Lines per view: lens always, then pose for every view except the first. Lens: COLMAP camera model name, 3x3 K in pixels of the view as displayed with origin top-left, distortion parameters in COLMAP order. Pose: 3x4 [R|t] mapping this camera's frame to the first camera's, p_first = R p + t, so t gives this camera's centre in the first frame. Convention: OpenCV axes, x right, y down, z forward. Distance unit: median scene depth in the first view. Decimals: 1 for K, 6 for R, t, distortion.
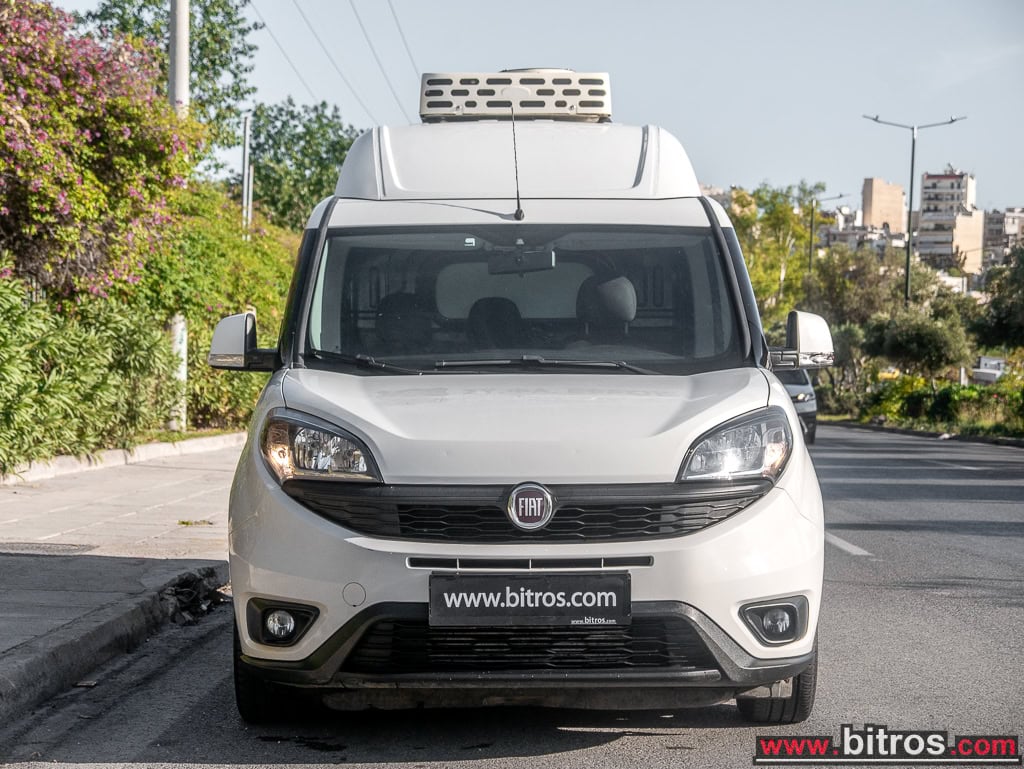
lens RADIAL K [[2015.6, 0, 512.0], [0, 2015.6, 384.5], [0, 0, 1]] dist [0.152784, 0.081828]
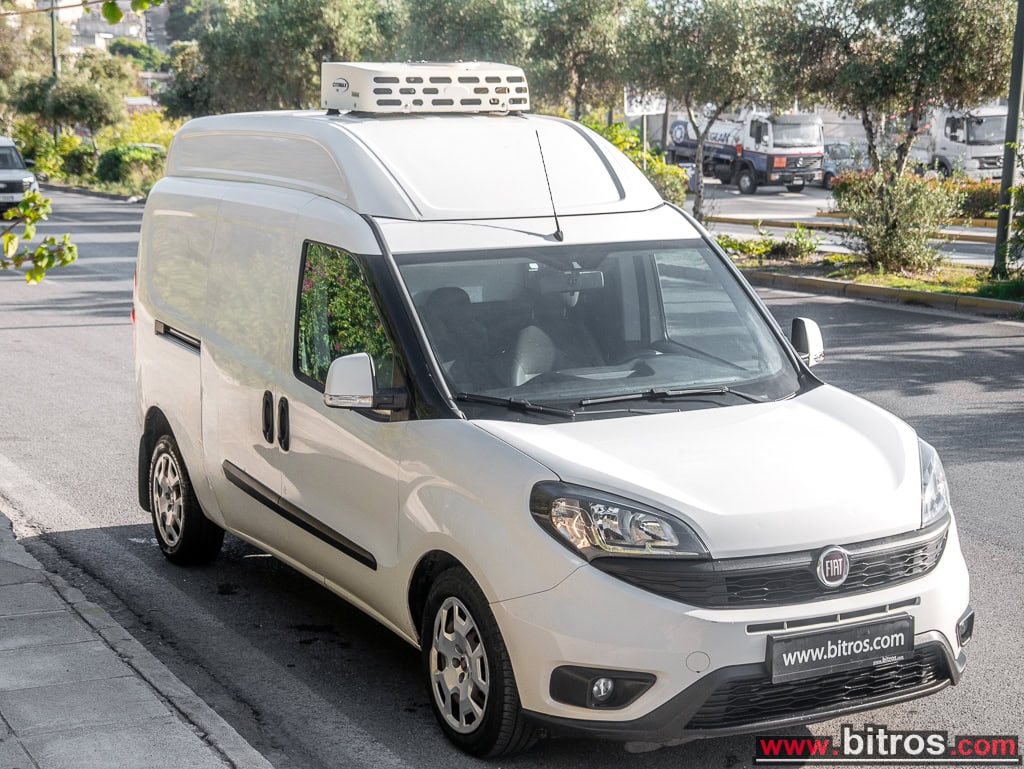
lens RADIAL K [[1848.6, 0, 512.0], [0, 1848.6, 384.5], [0, 0, 1]] dist [0.112186, 0.142018]
pose [[0.890286, -0.075462, 0.449106, -0.470203], [0.010318, 0.989265, 0.145771, -0.150038], [-0.455285, -0.125144, 0.881507, 0.127971]]
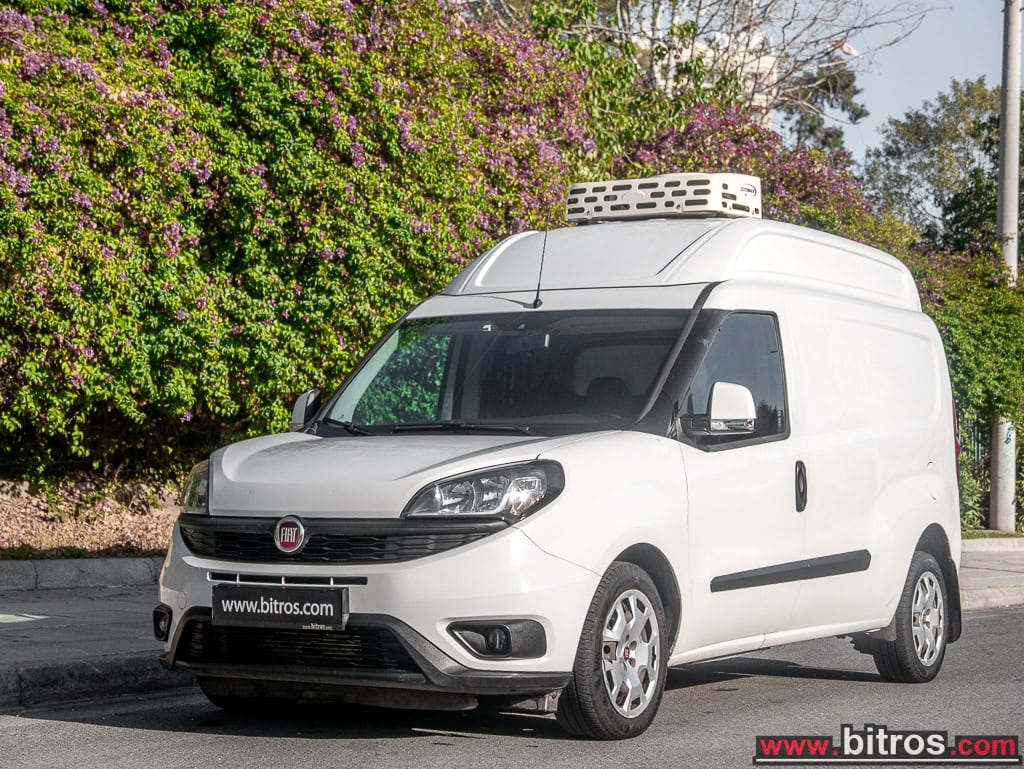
lens RADIAL K [[2088.0, 0, 512.0], [0, 2088.0, 384.5], [0, 0, 1]] dist [0.150422, -0.148372]
pose [[0.861245, -0.014233, -0.507990, 0.604316], [-0.012910, 0.998672, -0.049868, 0.023008], [0.508026, 0.049507, 0.859918, -0.044042]]
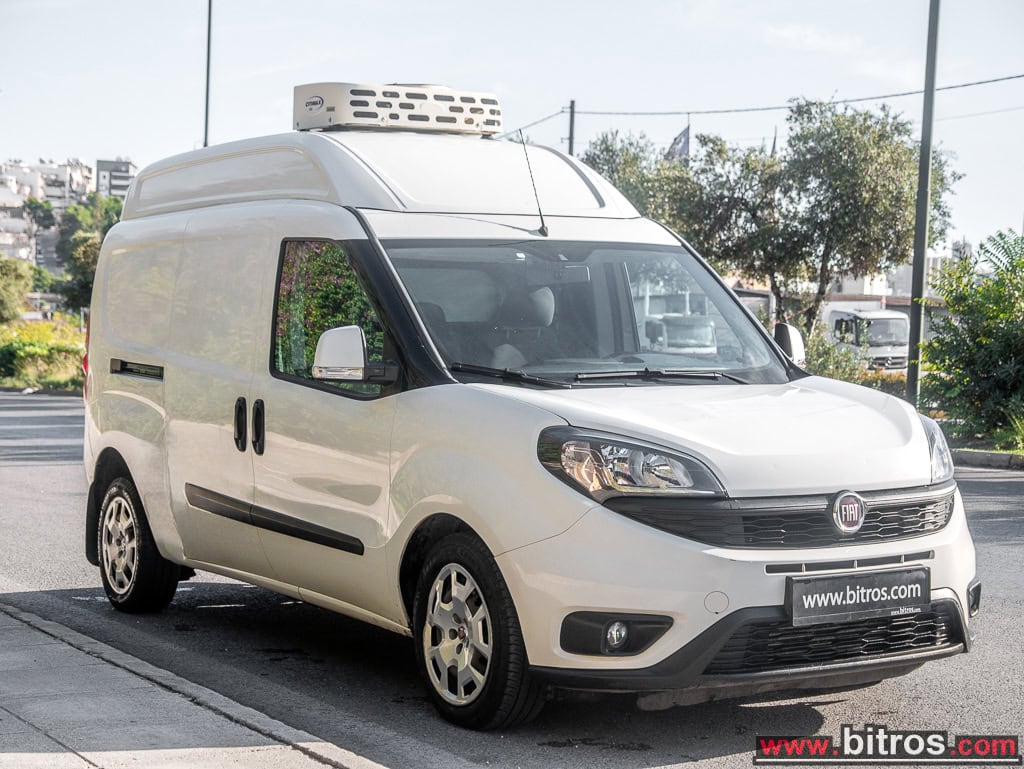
lens RADIAL K [[1848.6, 0, 512.0], [0, 1848.6, 384.5], [0, 0, 1]] dist [0.112186, 0.142018]
pose [[0.861655, -0.017535, 0.507191, -0.510764], [0.004186, 0.999614, 0.027447, -0.029822], [-0.507477, -0.021527, 0.861396, 0.160977]]
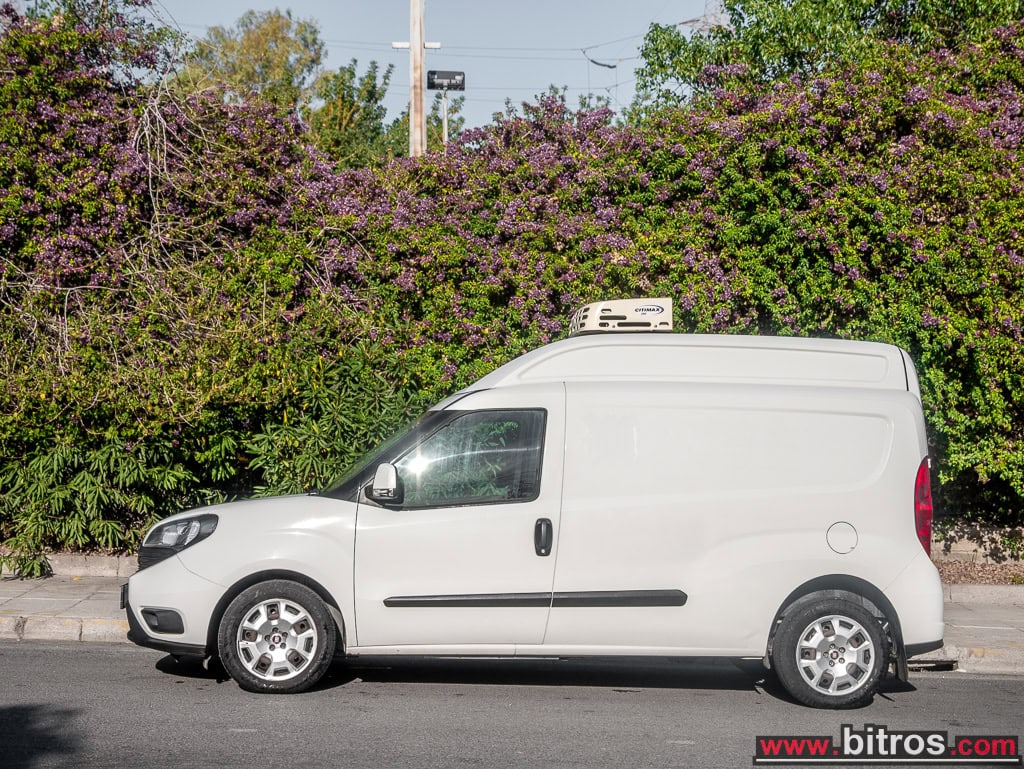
lens RADIAL K [[1570.9, 0, 512.0], [0, 1570.9, 384.5], [0, 0, 1]] dist [0.033644, 0.102957]
pose [[0.070427, -0.049067, -0.996309, 1.358498], [-0.029697, 0.998244, -0.051261, -0.036406], [0.997075, 0.033198, 0.068846, 0.977007]]
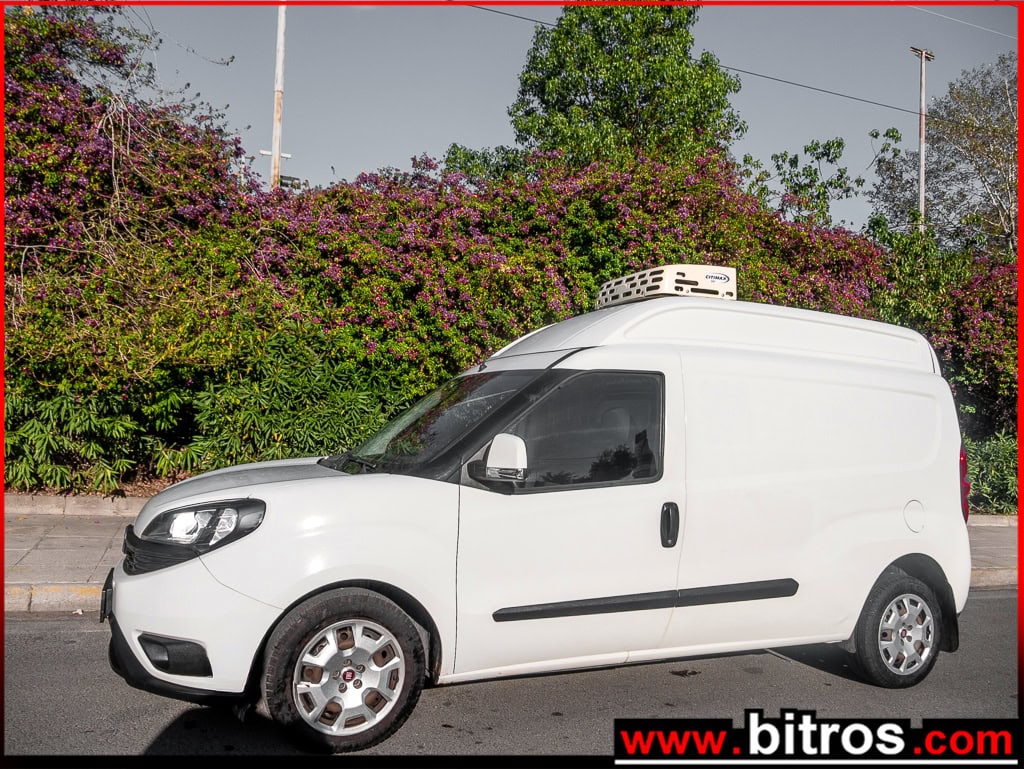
lens RADIAL K [[730.9, 0, 503.0], [0, 730.9, 387.1], [0, 0, 1]] dist [-0.030493, 0.008029]
pose [[0.382723, -0.030344, -0.923365, 0.533553], [-0.056279, 0.996839, -0.056086, -0.038065], [0.922148, 0.073432, 0.379805, 0.800329]]
